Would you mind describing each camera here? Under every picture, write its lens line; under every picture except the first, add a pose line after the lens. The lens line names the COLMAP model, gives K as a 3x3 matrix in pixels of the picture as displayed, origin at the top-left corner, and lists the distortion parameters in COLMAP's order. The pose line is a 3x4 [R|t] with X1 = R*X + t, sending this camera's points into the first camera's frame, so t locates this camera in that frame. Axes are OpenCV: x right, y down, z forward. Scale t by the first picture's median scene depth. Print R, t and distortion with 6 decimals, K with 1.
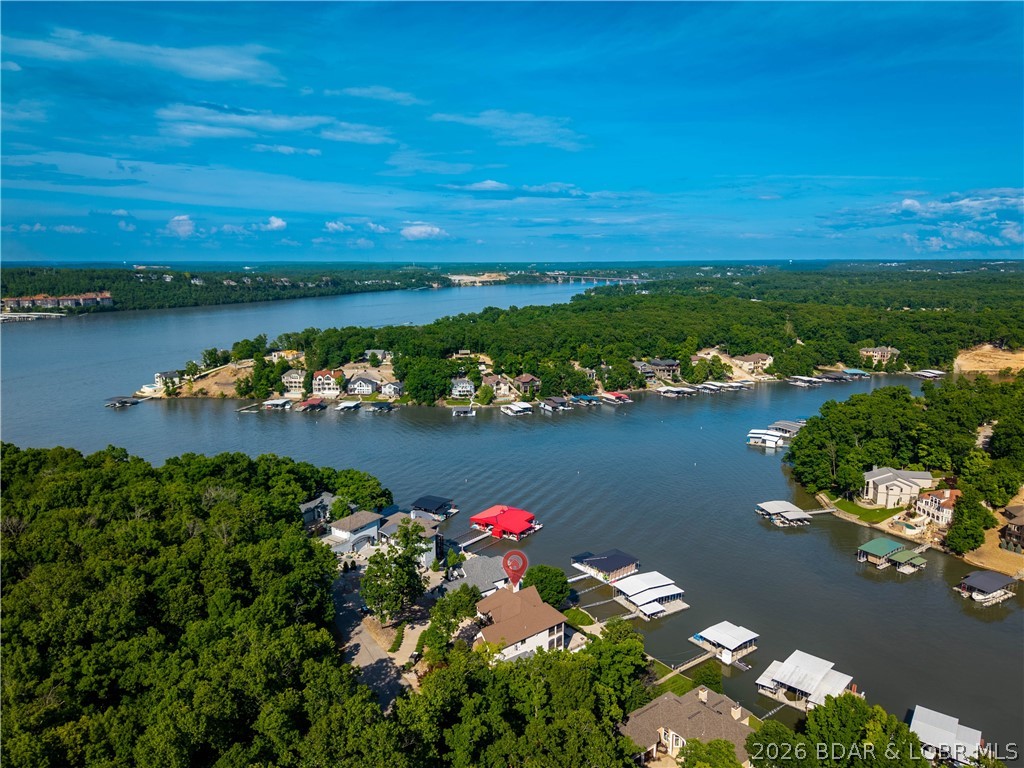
lens RADIAL K [[682.9, 0, 510.9], [0, 682.9, 384.8], [0, 0, 1]] dist [0.016650, -0.010934]
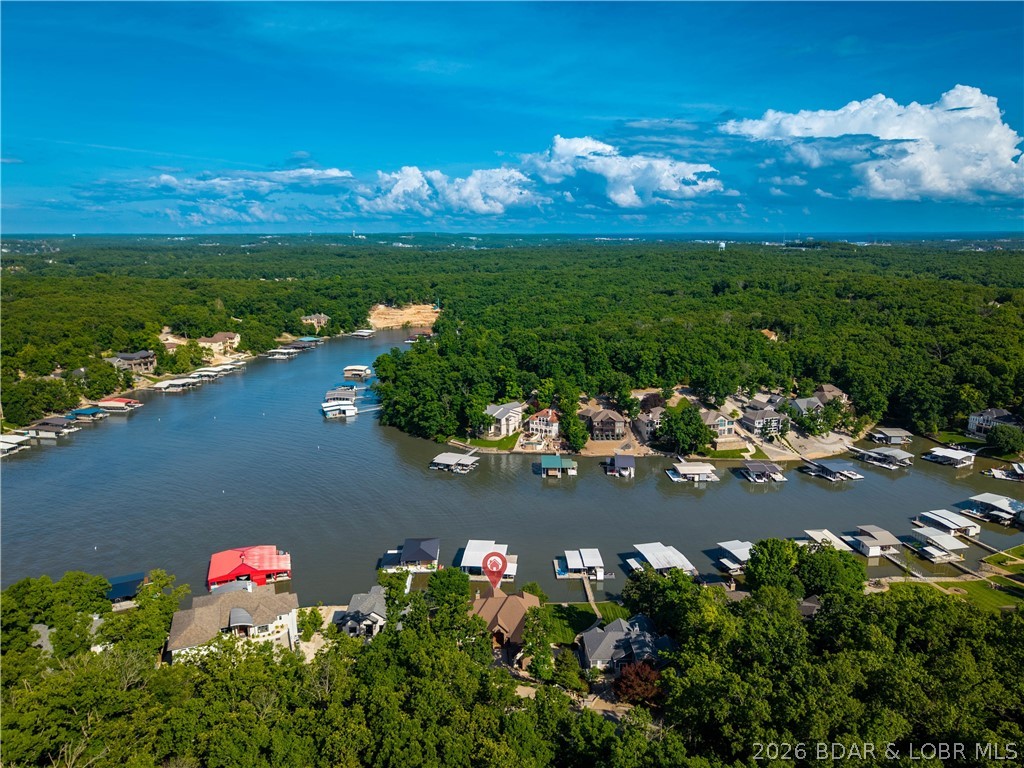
lens RADIAL K [[682.9, 0, 509.0], [0, 682.9, 390.9], [0, 0, 1]] dist [0.016650, -0.010934]
pose [[0.570880, -0.183509, 0.800263, -0.238695], [0.147985, 0.981737, 0.119555, -0.026498], [-0.807587, 0.050176, 0.587611, 0.155121]]
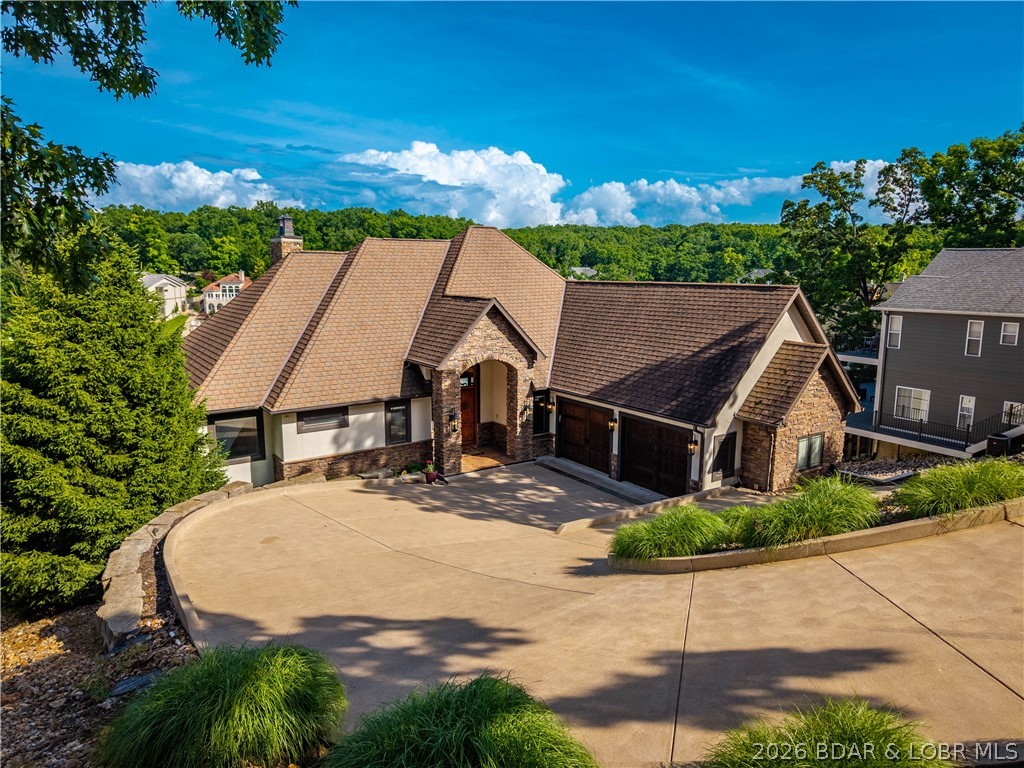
lens RADIAL K [[682.9, 0, 509.9], [0, 682.9, 384.3], [0, 0, 1]] dist [0.016650, -0.010934]
pose [[0.075932, -0.166702, 0.983079, -0.060765], [0.175972, 0.972691, 0.151348, 0.113212], [-0.981462, 0.161502, 0.103193, 0.342809]]
